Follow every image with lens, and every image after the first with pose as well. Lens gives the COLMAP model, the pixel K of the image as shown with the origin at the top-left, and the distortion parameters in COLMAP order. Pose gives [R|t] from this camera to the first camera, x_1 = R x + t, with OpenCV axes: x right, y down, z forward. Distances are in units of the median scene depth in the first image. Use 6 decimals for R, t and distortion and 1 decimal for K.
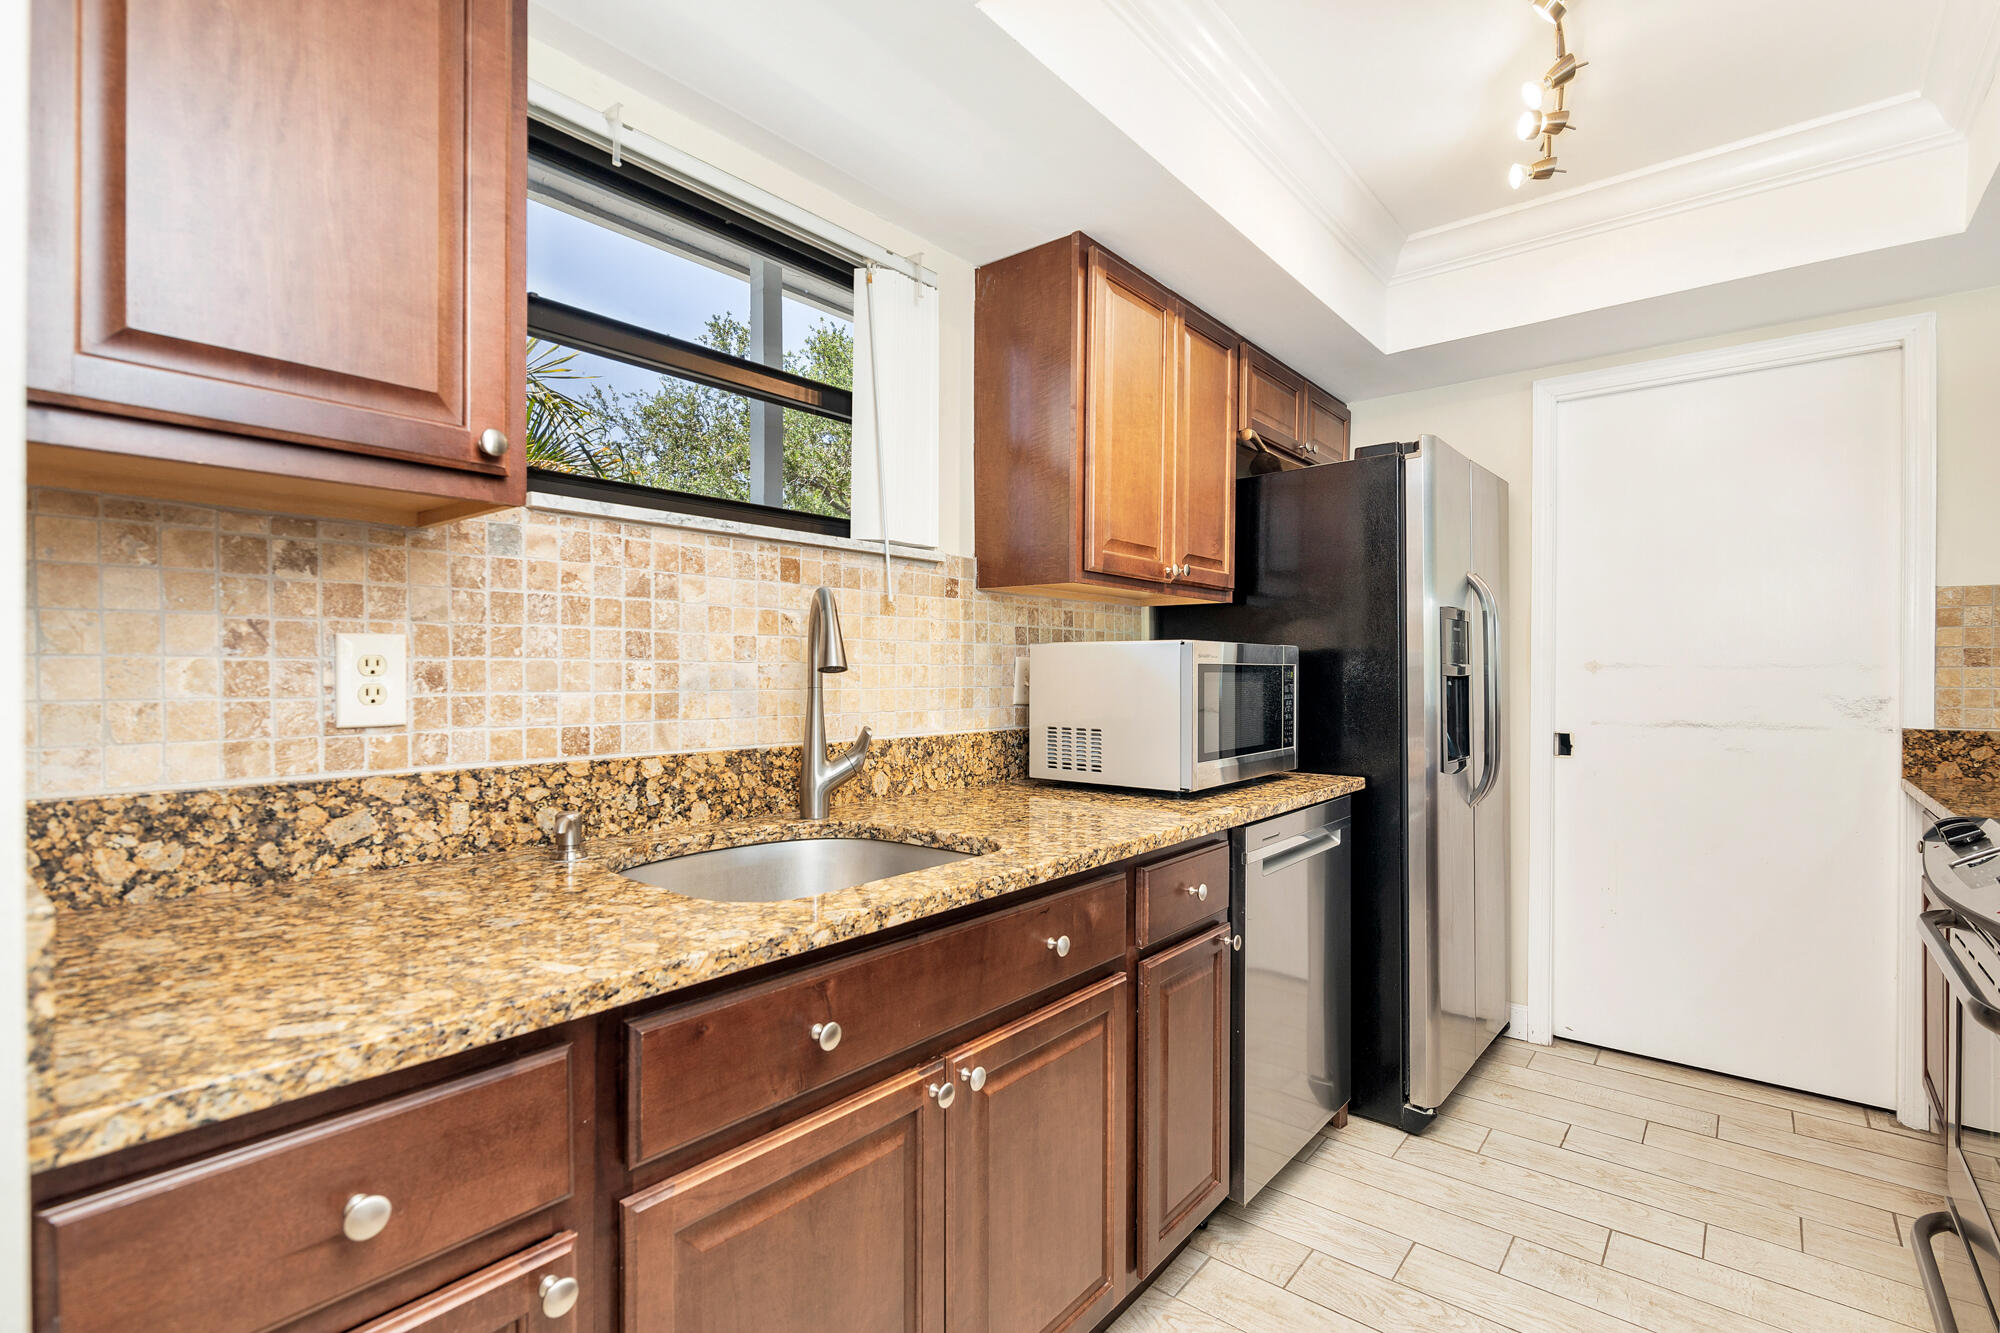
lens RADIAL K [[916.0, 0, 1002.8], [0, 916.0, 670.6], [0, 0, 1]] dist [0.002614, -0.000825]
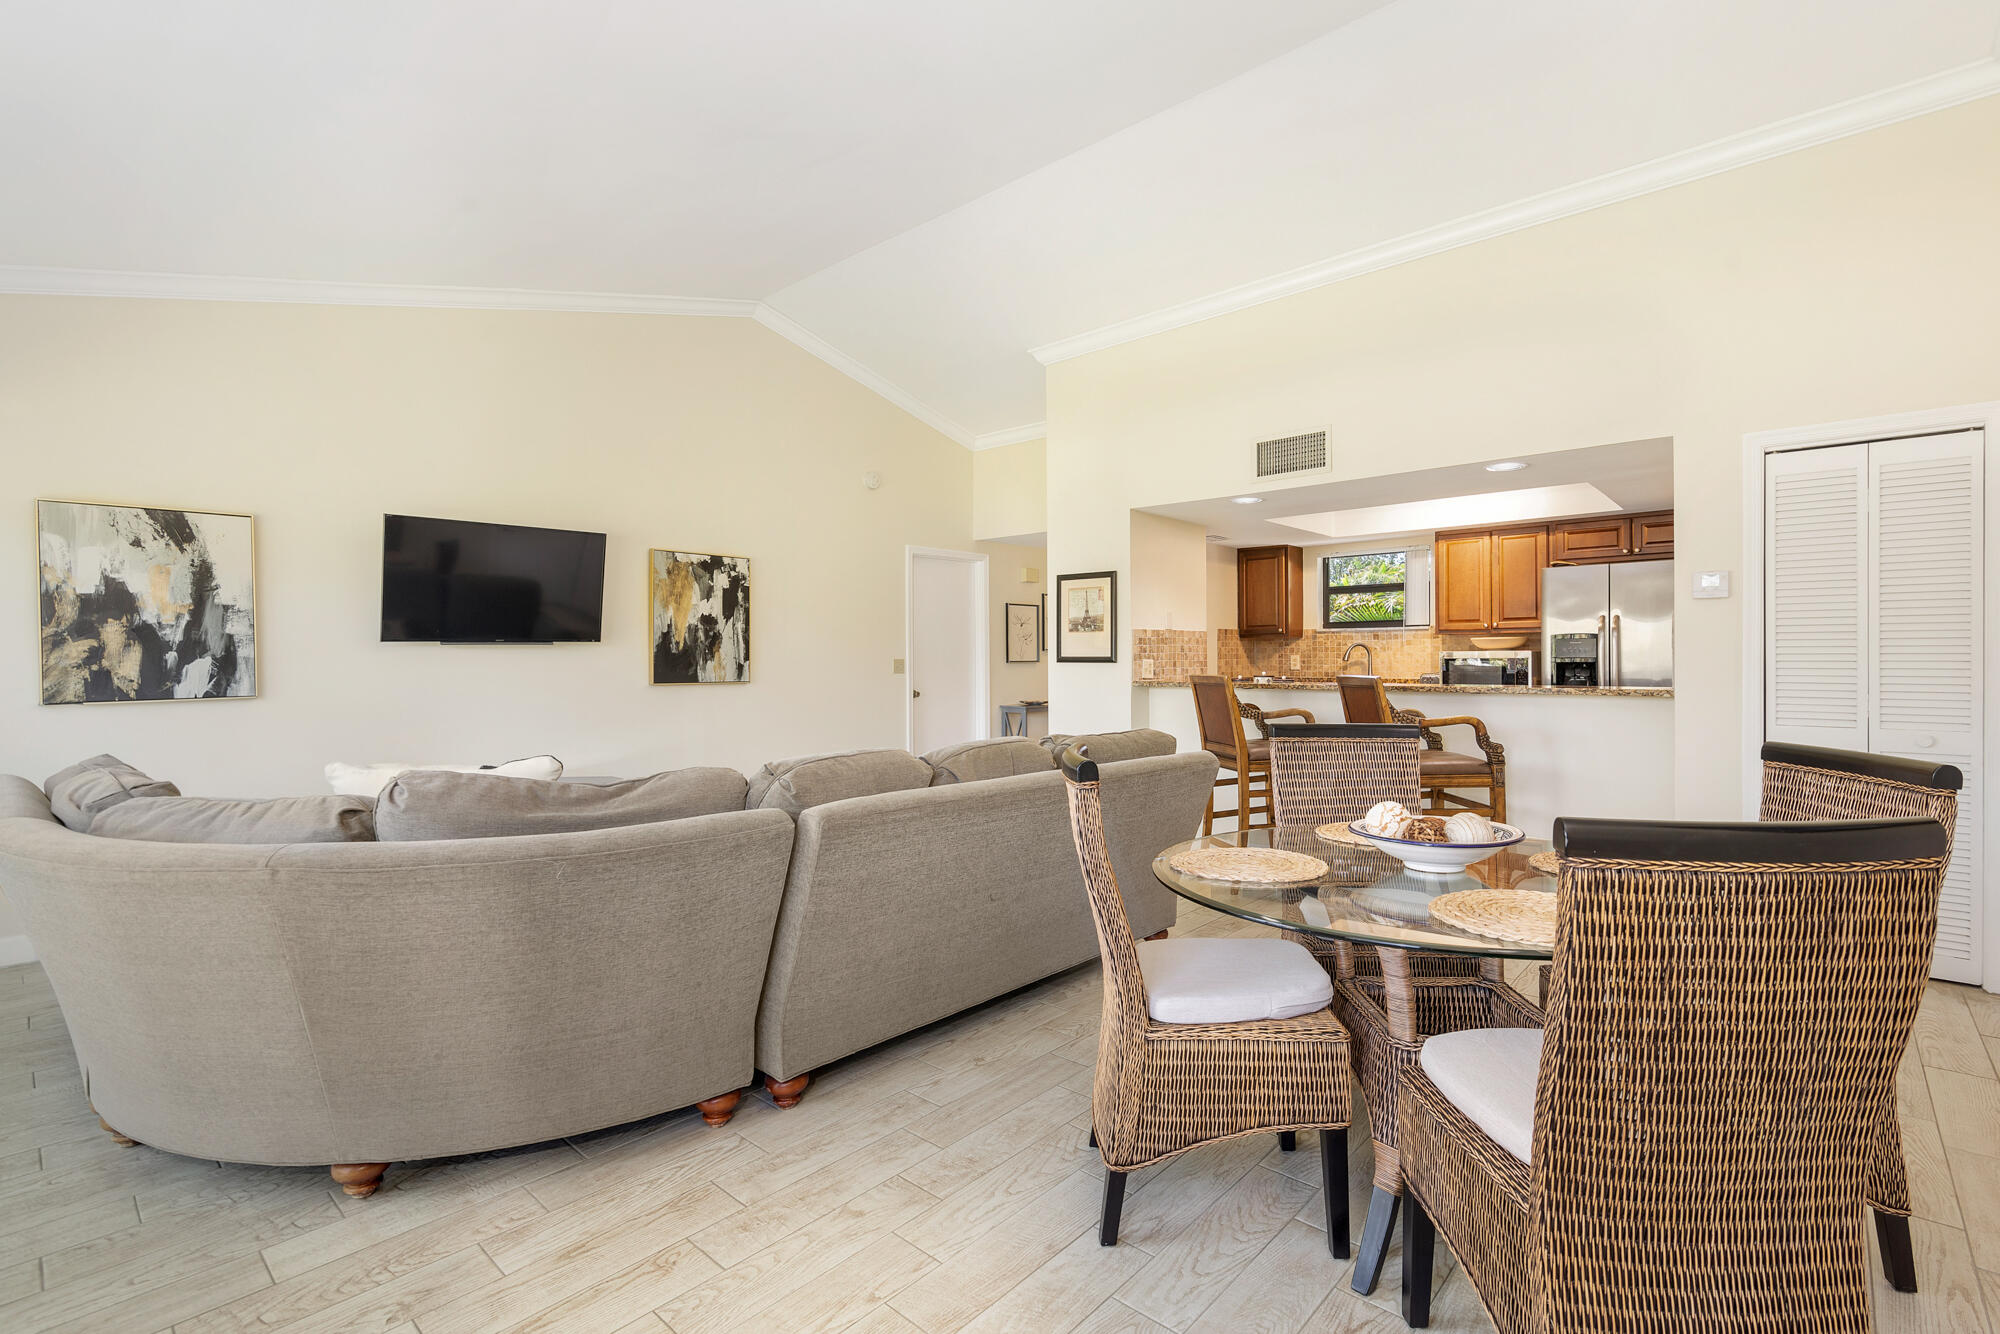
lens RADIAL K [[916.0, 0, 1002.8], [0, 916.0, 671.1], [0, 0, 1]] dist [0.002614, -0.000825]
pose [[-0.036985, 0.011873, -0.999245, 2.898350], [0.007168, 0.999907, 0.011616, -0.009733], [0.999290, -0.006733, -0.037067, -0.401542]]
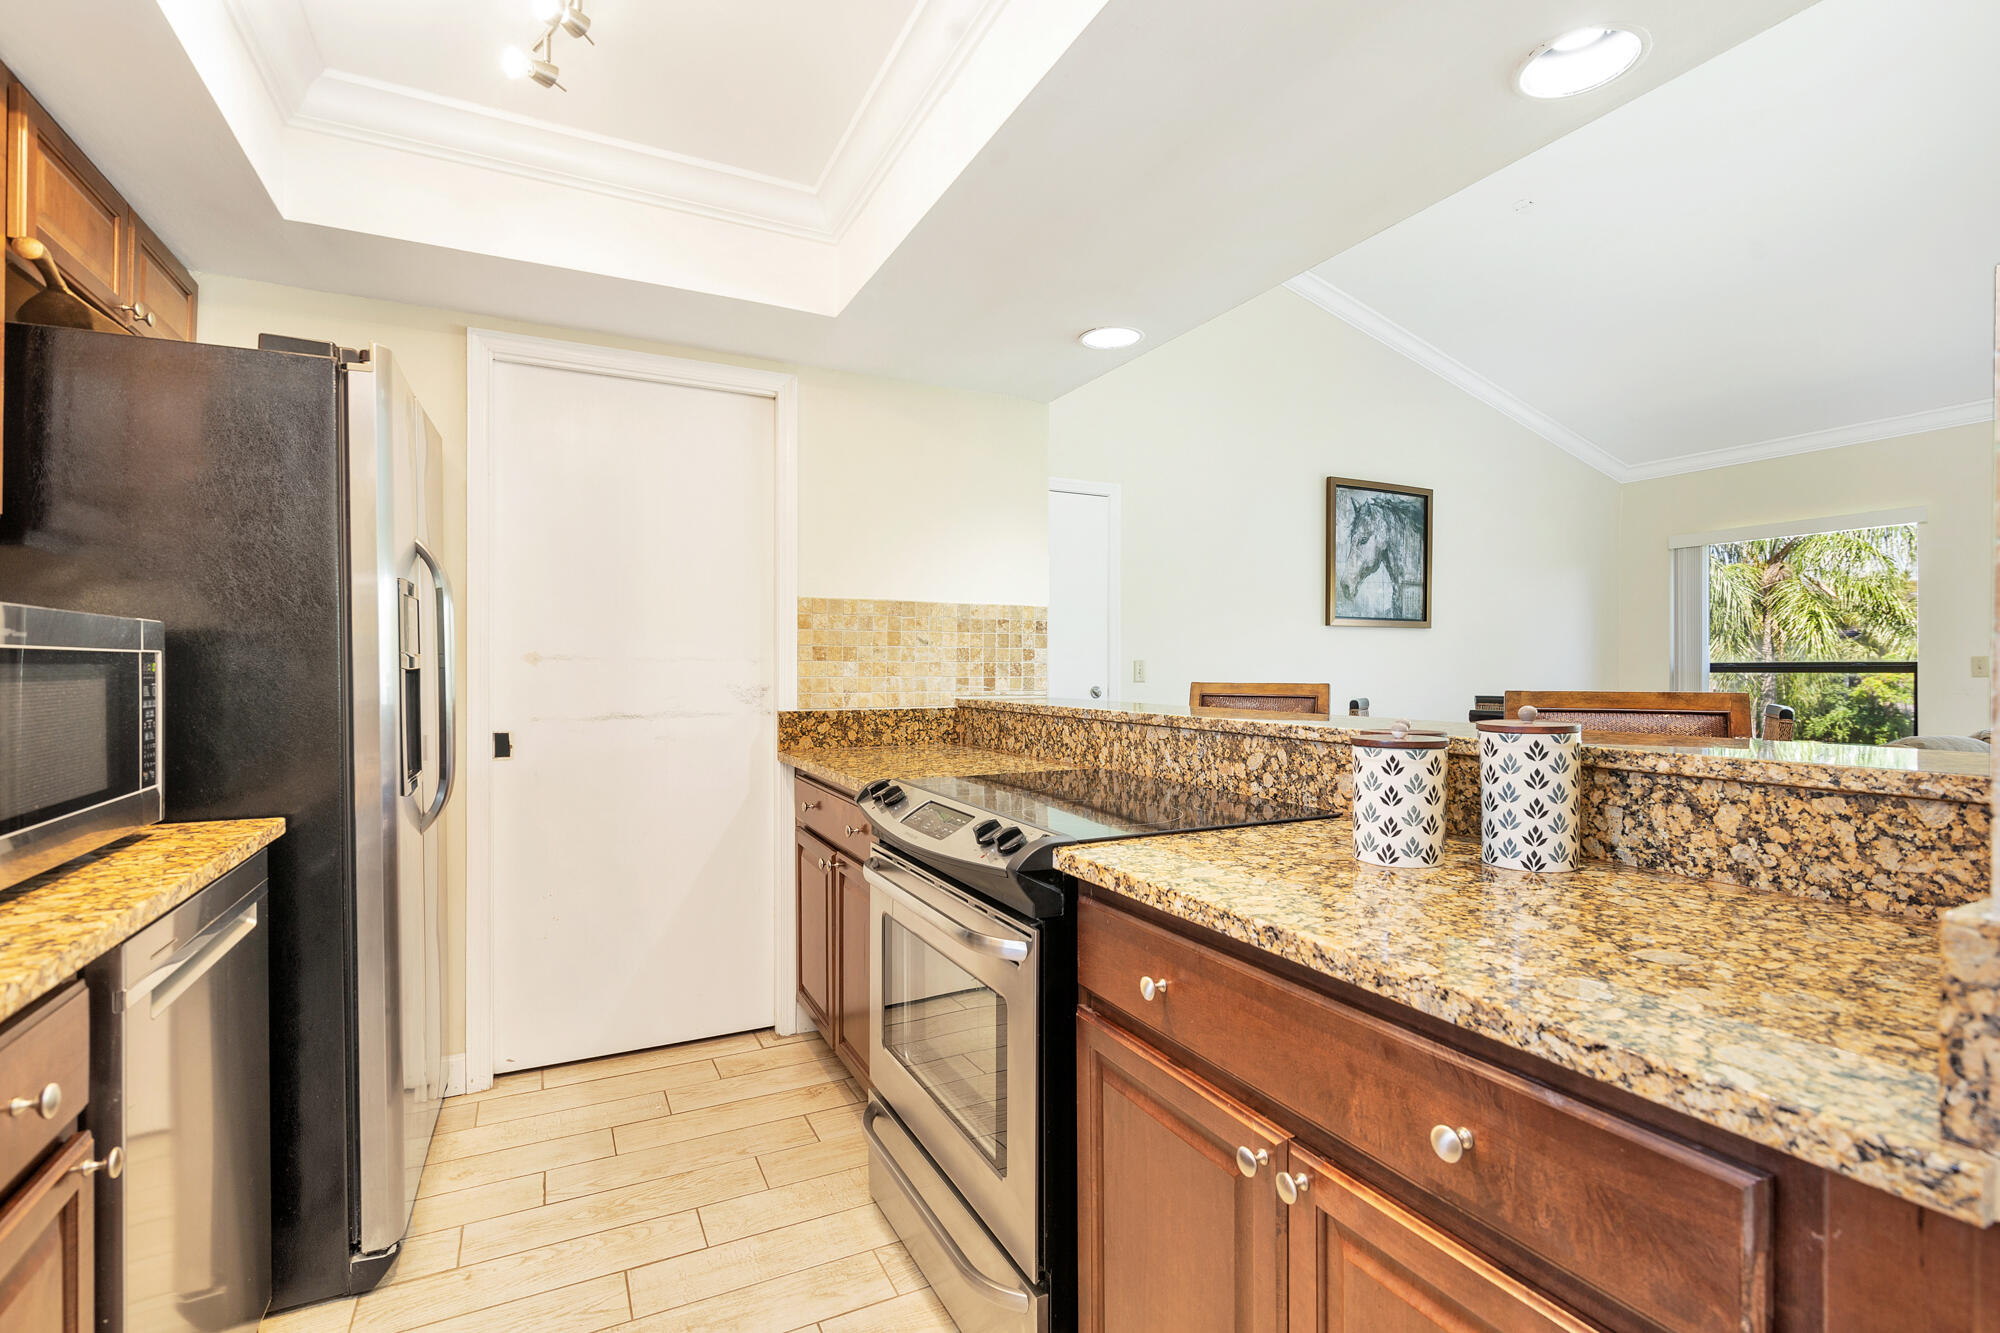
lens RADIAL K [[928.0, 0, 1006.8], [0, 928.0, 672.8], [0, 0, 1]] dist [0.003024, -0.001236]
pose [[0.395409, -0.006951, 0.918479, -0.031560], [-0.002005, 0.999962, 0.008430, 0.001288], [-0.918503, -0.005175, 0.395380, 0.240655]]
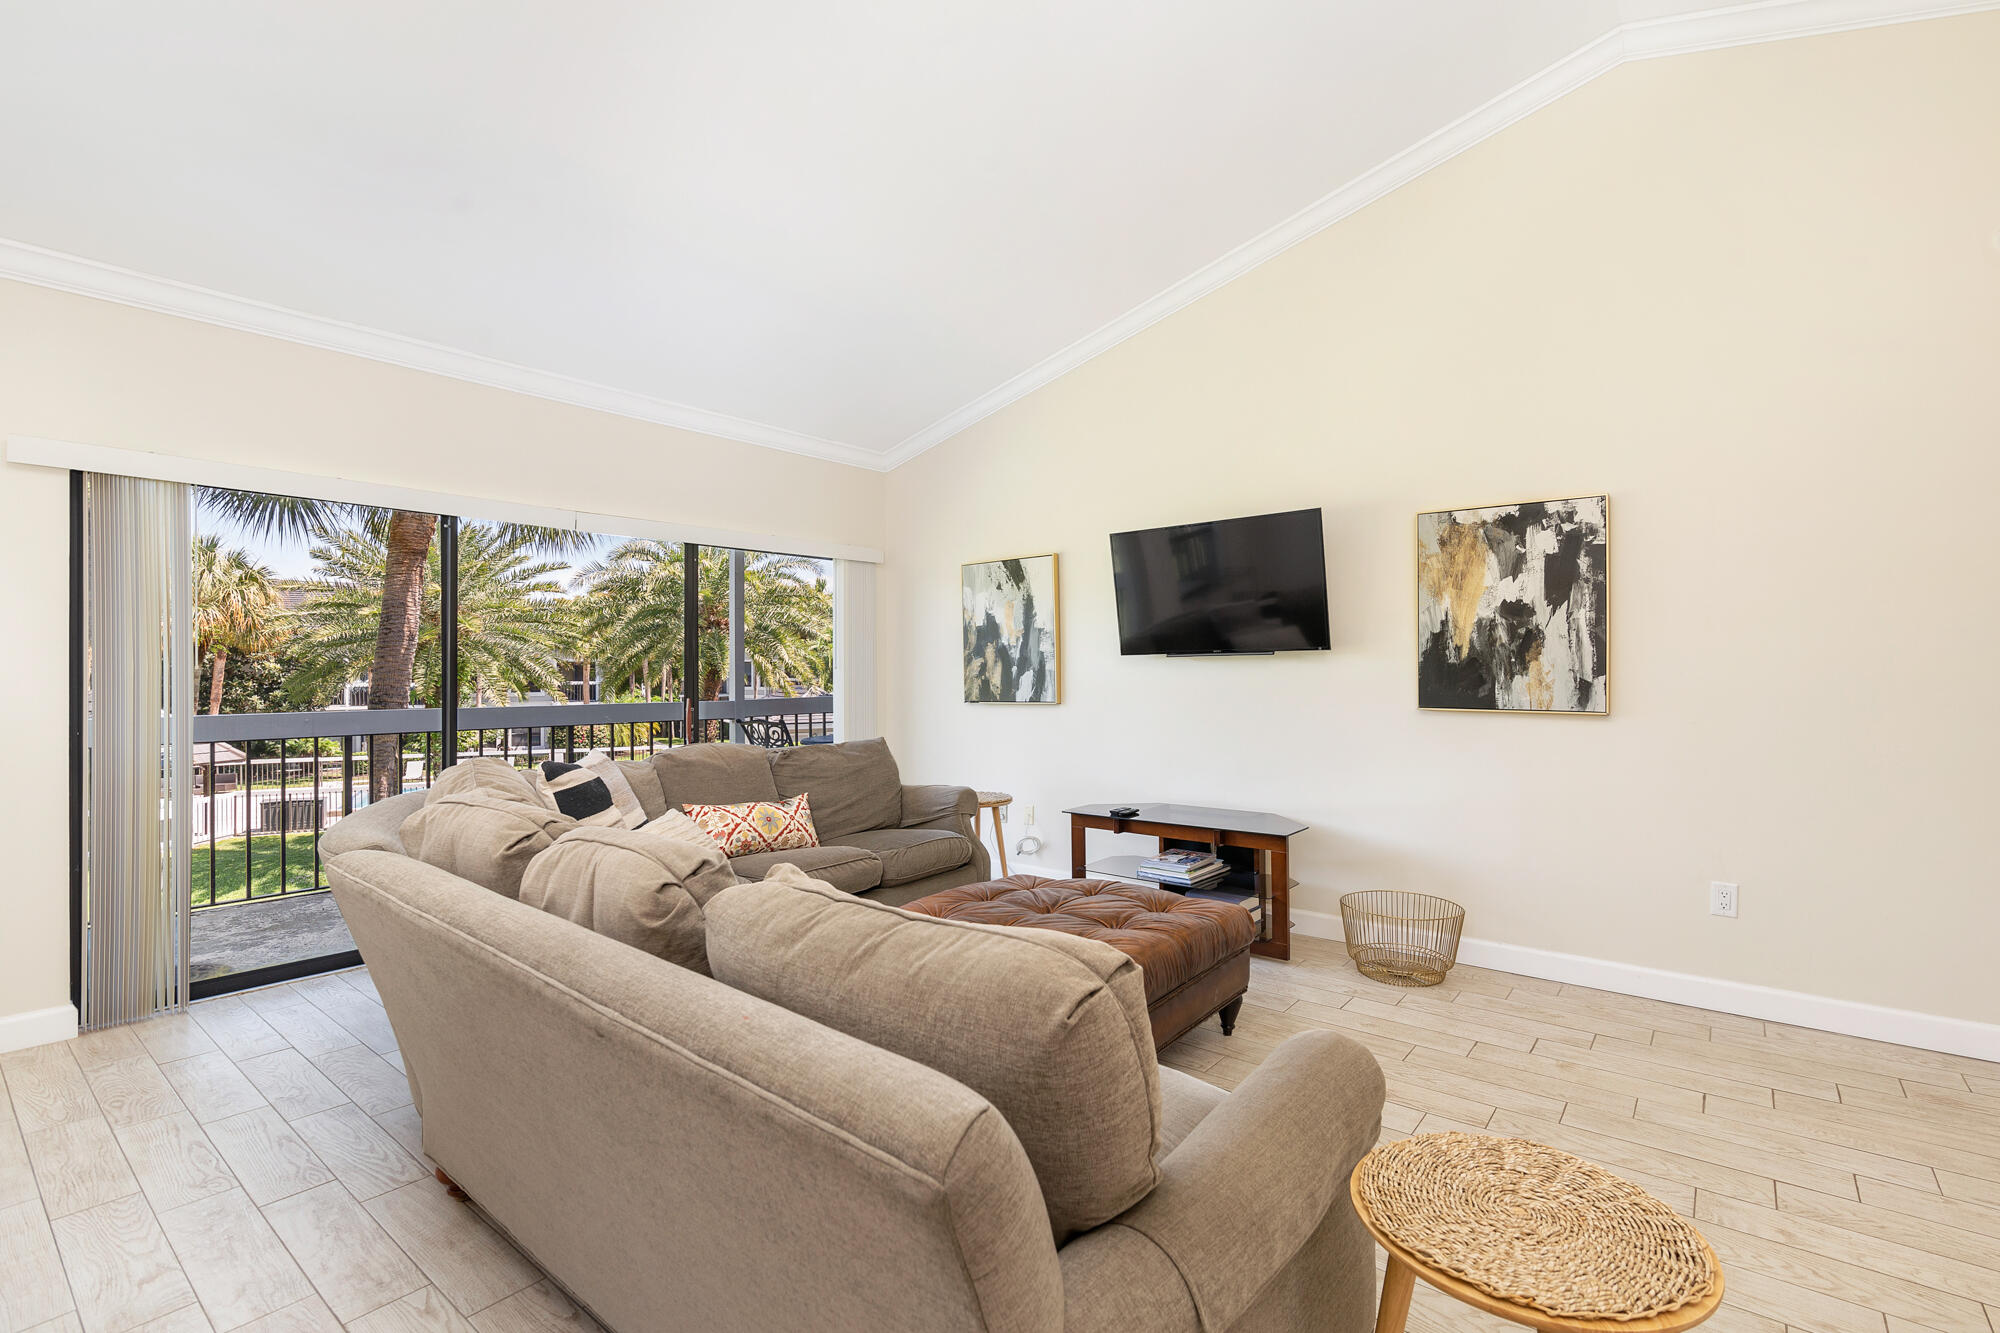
lens RADIAL K [[916.0, 0, 1002.8], [0, 916.0, 670.6], [0, 0, 1]] dist [0.002614, -0.000825]
pose [[-0.999864, 0.001325, -0.016440, 1.374502], [0.001381, 0.999993, -0.003396, -0.018097], [0.016436, -0.003418, -0.999859, 0.216195]]
